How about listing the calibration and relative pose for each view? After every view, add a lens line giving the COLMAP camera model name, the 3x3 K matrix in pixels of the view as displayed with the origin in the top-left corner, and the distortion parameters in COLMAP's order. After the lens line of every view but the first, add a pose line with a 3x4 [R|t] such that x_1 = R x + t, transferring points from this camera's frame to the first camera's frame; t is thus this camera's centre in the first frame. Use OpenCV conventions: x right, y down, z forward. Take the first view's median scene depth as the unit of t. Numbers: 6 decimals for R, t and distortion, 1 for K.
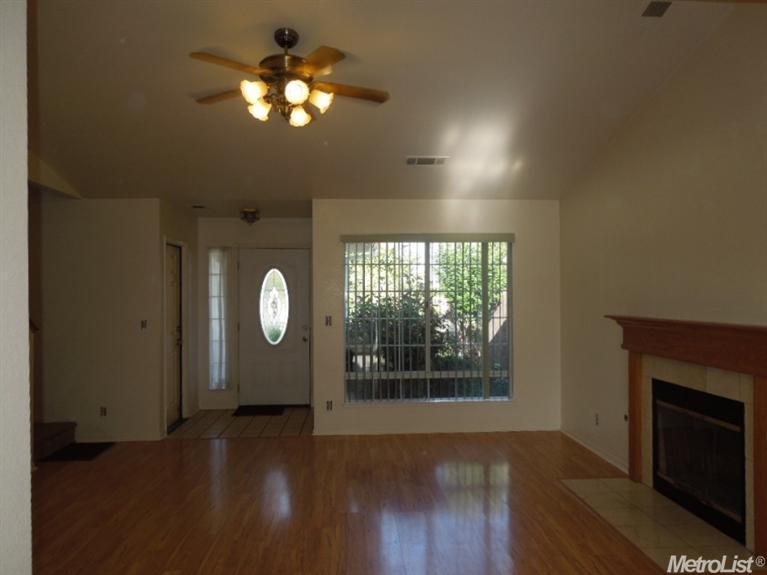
lens RADIAL K [[580.6, 0, 385.2], [0, 580.6, 287.3], [0, 0, 1]] dist [-0.005771, -0.005973]
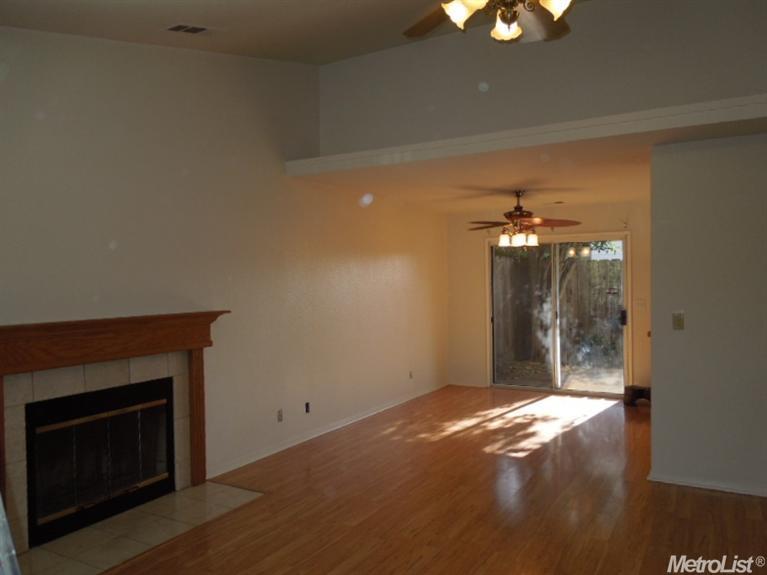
lens RADIAL K [[580.6, 0, 385.6], [0, 580.6, 289.5], [0, 0, 1]] dist [-0.005771, -0.005973]
pose [[-0.836014, 0.023425, 0.548208, -0.434718], [0.023150, 0.999705, -0.007415, 0.031824], [-0.548220, 0.006492, -0.836309, 1.725128]]
